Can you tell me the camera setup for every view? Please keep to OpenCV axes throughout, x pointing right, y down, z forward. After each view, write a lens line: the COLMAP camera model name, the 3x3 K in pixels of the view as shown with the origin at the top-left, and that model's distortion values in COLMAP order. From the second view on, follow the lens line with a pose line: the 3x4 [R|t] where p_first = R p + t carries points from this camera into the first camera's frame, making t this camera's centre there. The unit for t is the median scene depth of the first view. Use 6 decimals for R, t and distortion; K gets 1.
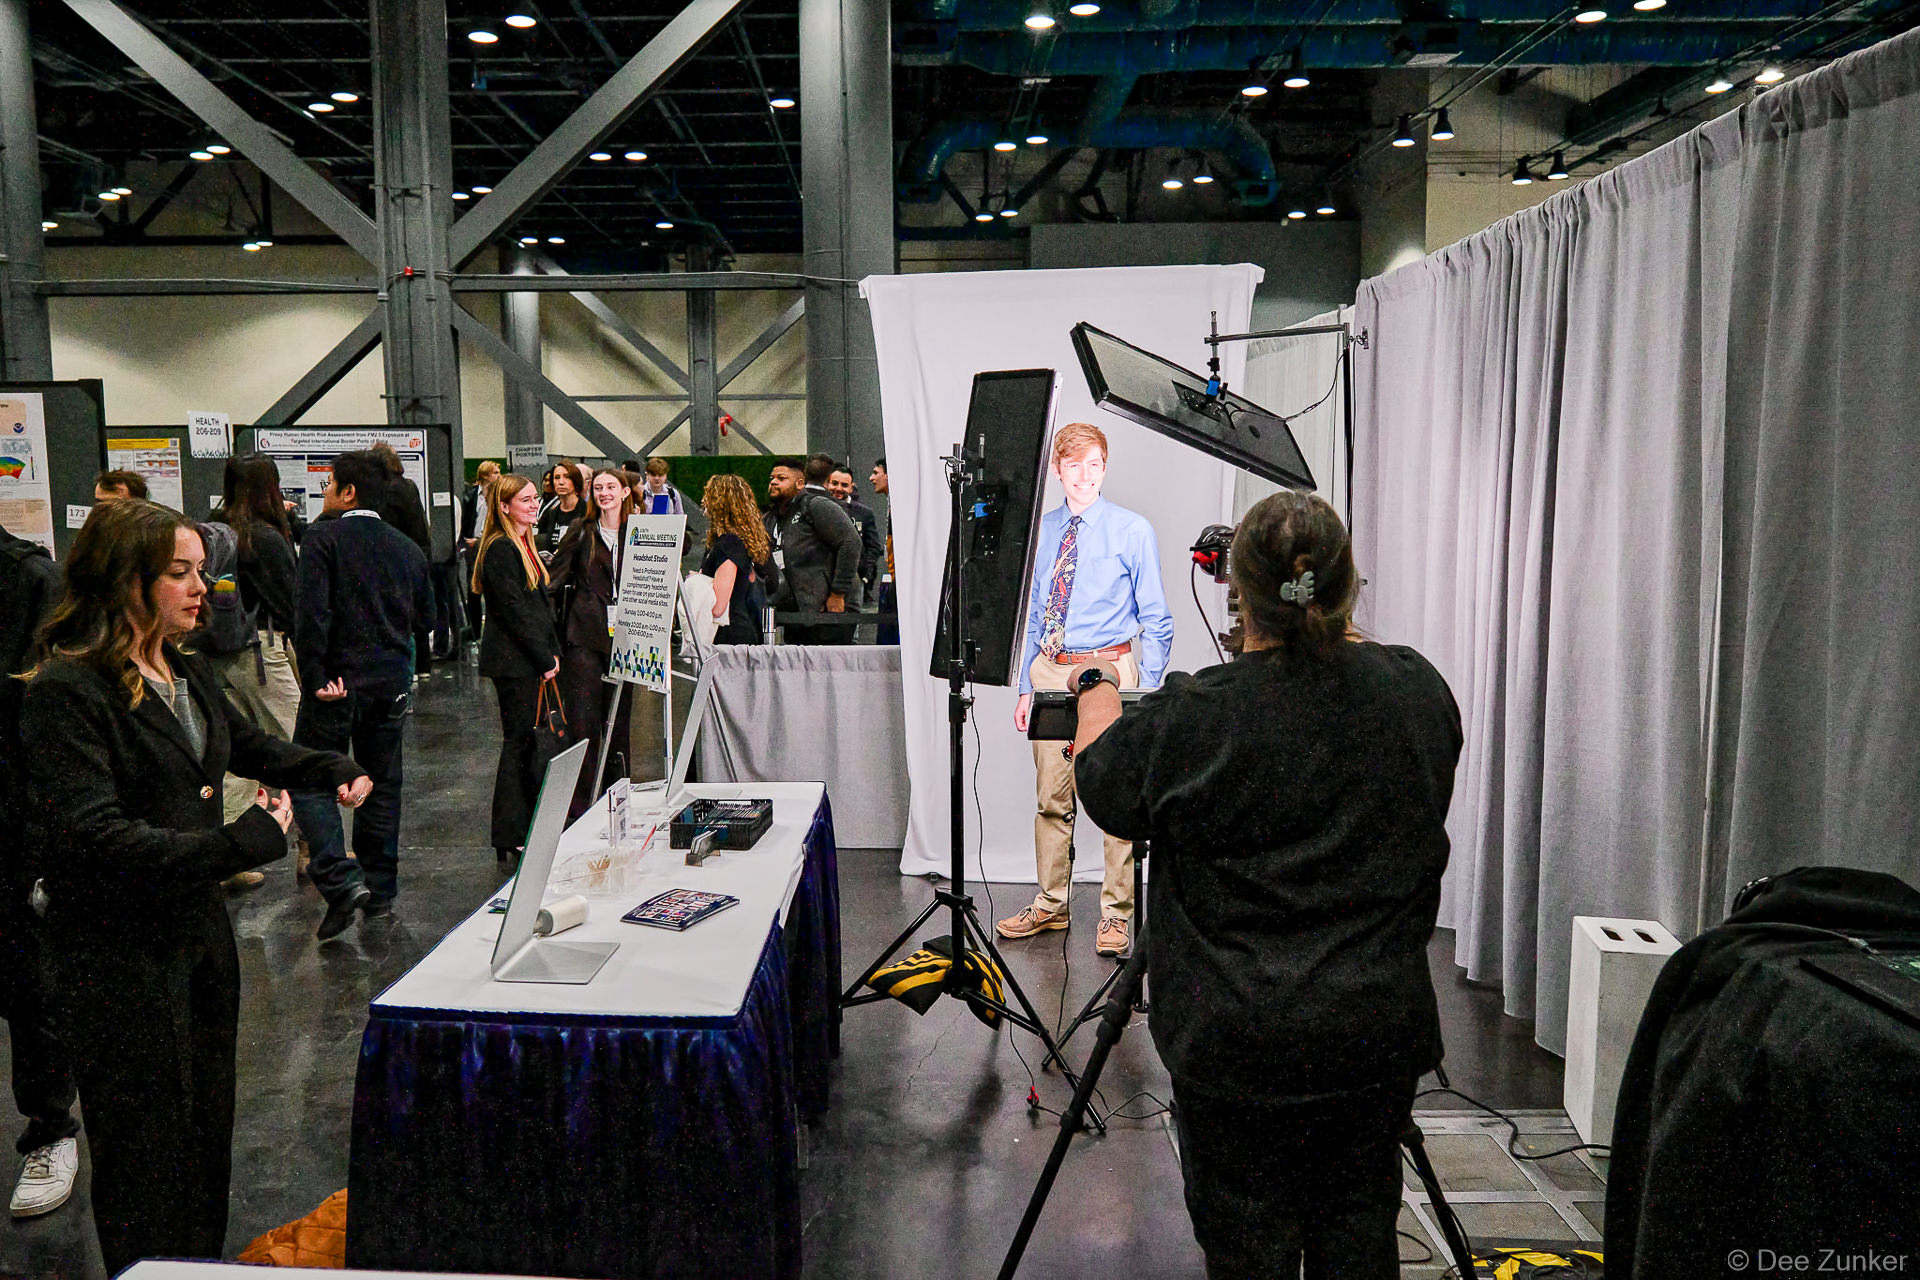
lens RADIAL K [[698.4, 0, 953.7], [0, 698.4, 661.4], [0, 0, 1]] dist [-0.009687, -0.000127]
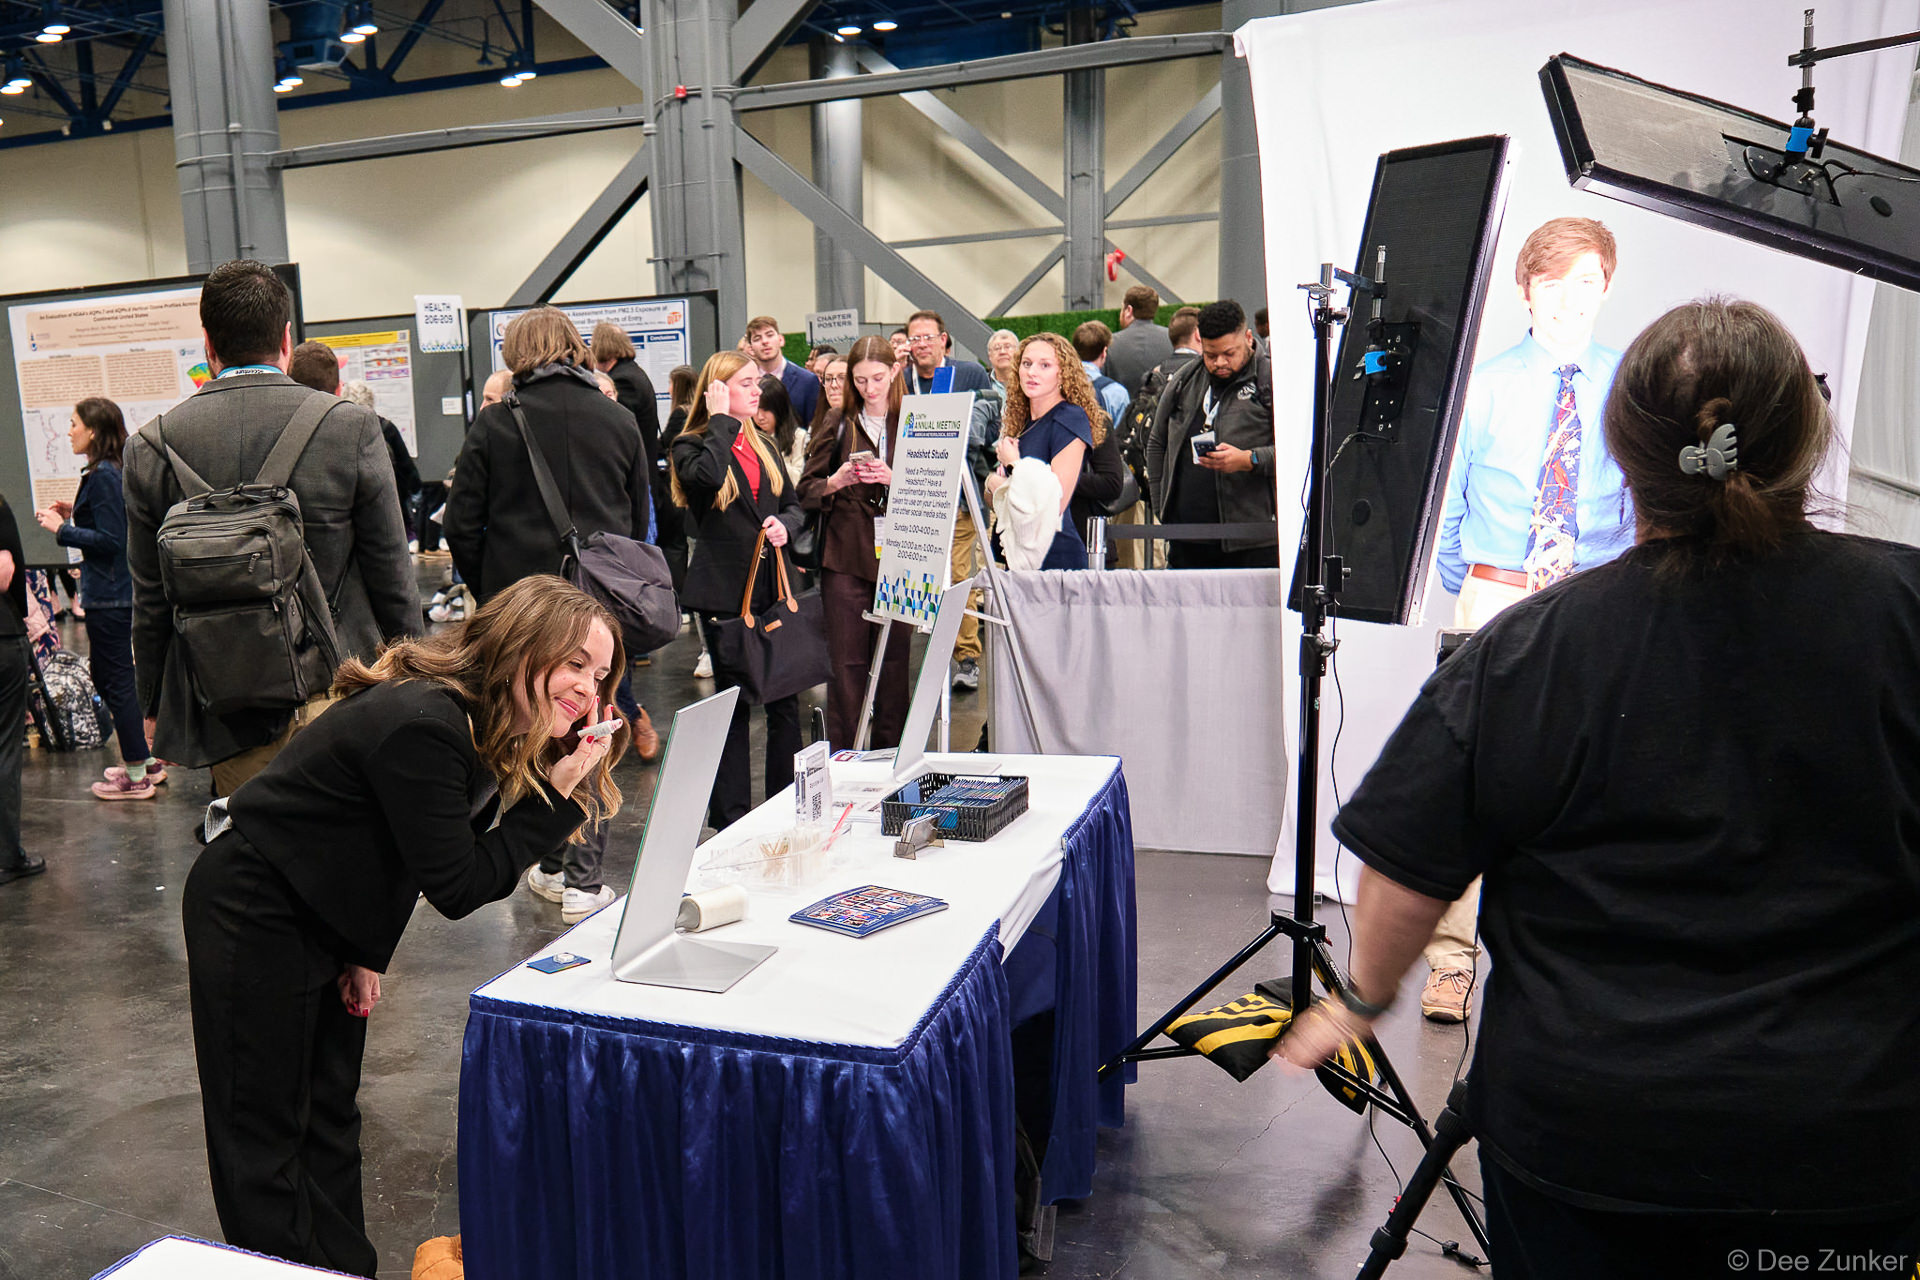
lens RADIAL K [[973.0, 0, 960.9], [0, 973.0, 641.2], [0, 0, 1]] dist [-0.003113, -0.001673]
pose [[0.975868, 0.004386, -0.218318, -0.160742], [0.008611, 0.998248, 0.058544, -0.008857], [0.218192, -0.059011, 0.974120, -0.014612]]
